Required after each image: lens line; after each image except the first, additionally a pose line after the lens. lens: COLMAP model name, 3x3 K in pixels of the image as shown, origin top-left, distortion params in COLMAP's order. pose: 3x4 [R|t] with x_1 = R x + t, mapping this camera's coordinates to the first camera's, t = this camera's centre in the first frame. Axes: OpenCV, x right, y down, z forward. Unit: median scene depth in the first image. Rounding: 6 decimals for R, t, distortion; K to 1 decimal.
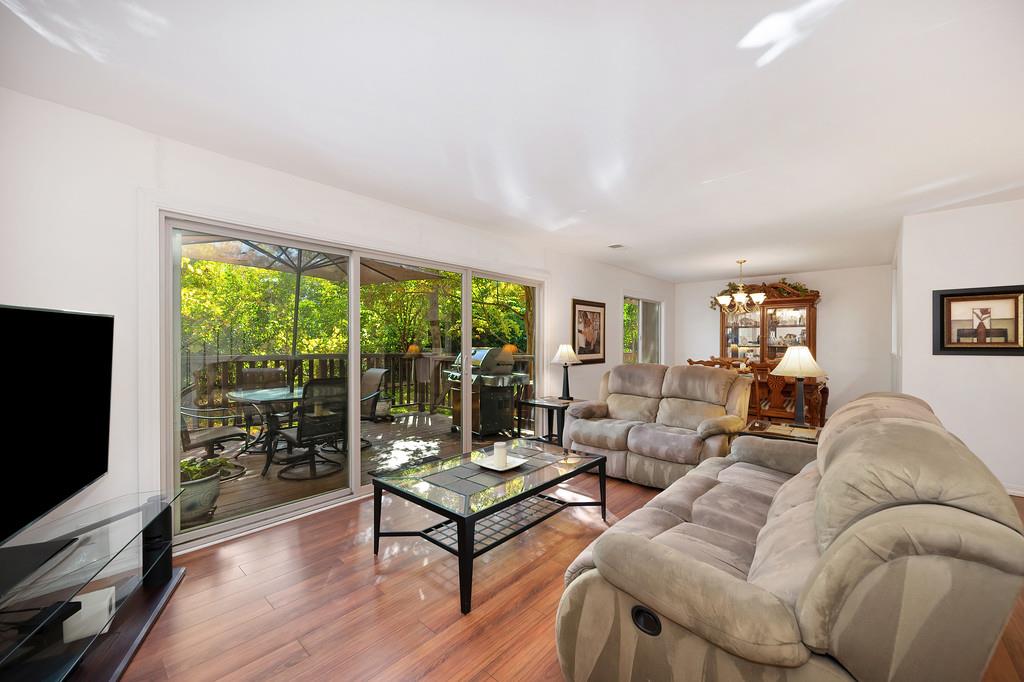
lens RADIAL K [[409.1, 0, 512.3], [0, 409.1, 341.5], [0, 0, 1]] dist [0.000798, 0.000000]
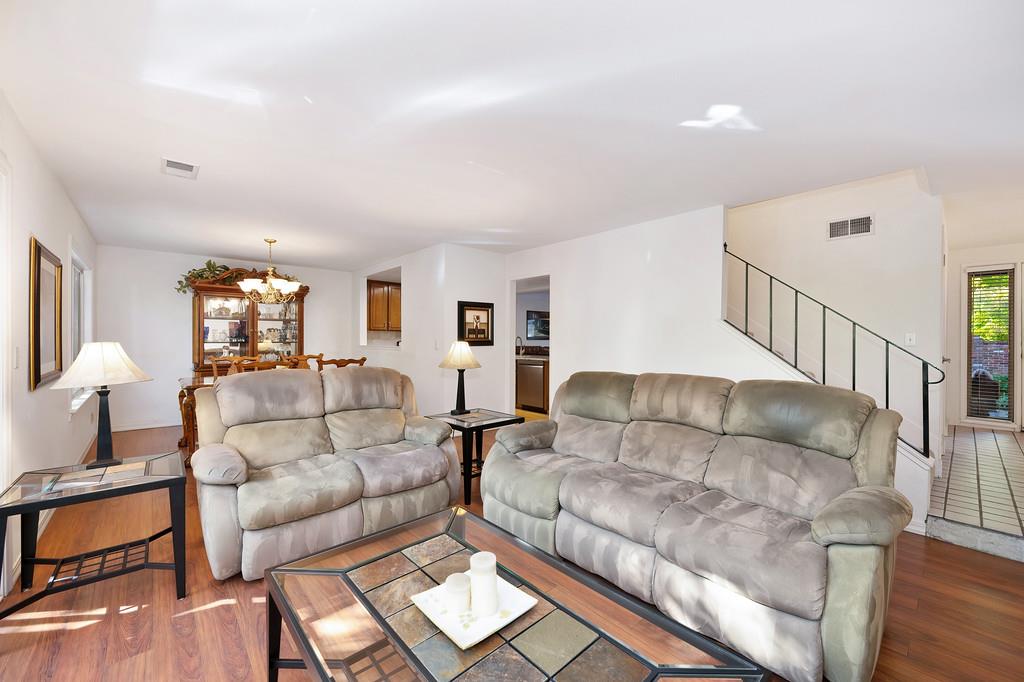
lens RADIAL K [[409.1, 0, 513.7], [0, 409.1, 340.1], [0, 0, 1]] dist [0.000798, 0.000000]
pose [[0.099920, -0.006849, 0.994972, -0.361275], [-0.002820, 0.999970, 0.007167, 0.000405], [-0.994992, -0.003522, 0.099897, 0.683863]]
